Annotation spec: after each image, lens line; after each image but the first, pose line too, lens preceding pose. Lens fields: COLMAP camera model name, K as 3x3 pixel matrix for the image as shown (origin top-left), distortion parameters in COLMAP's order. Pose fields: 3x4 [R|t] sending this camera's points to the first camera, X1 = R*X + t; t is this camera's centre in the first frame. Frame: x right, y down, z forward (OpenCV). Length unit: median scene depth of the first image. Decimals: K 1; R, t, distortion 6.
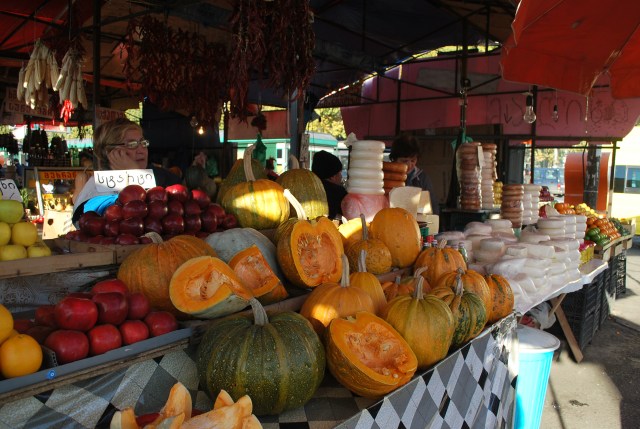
lens RADIAL K [[542.8, 0, 320.0], [0, 542.8, 214.5], [0, 0, 1]] dist [0.001477, -0.113753]
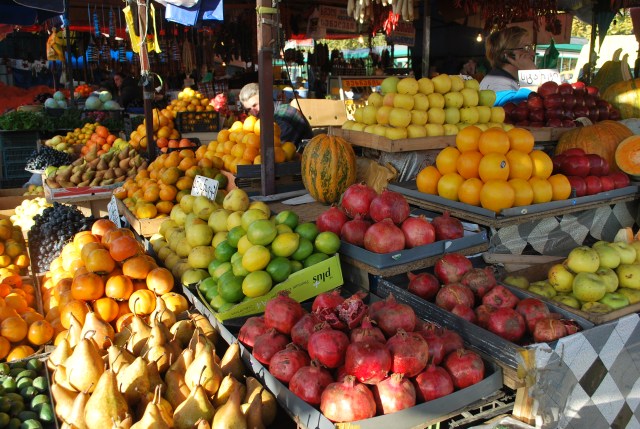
lens RADIAL K [[542.8, 0, 320.0], [0, 542.8, 214.5], [0, 0, 1]] dist [0.001477, -0.113753]
pose [[0.922557, 0.075812, -0.378341, -0.143214], [-0.014837, 0.986753, 0.161547, 0.023758], [0.385577, -0.143423, 0.911461, -0.165532]]
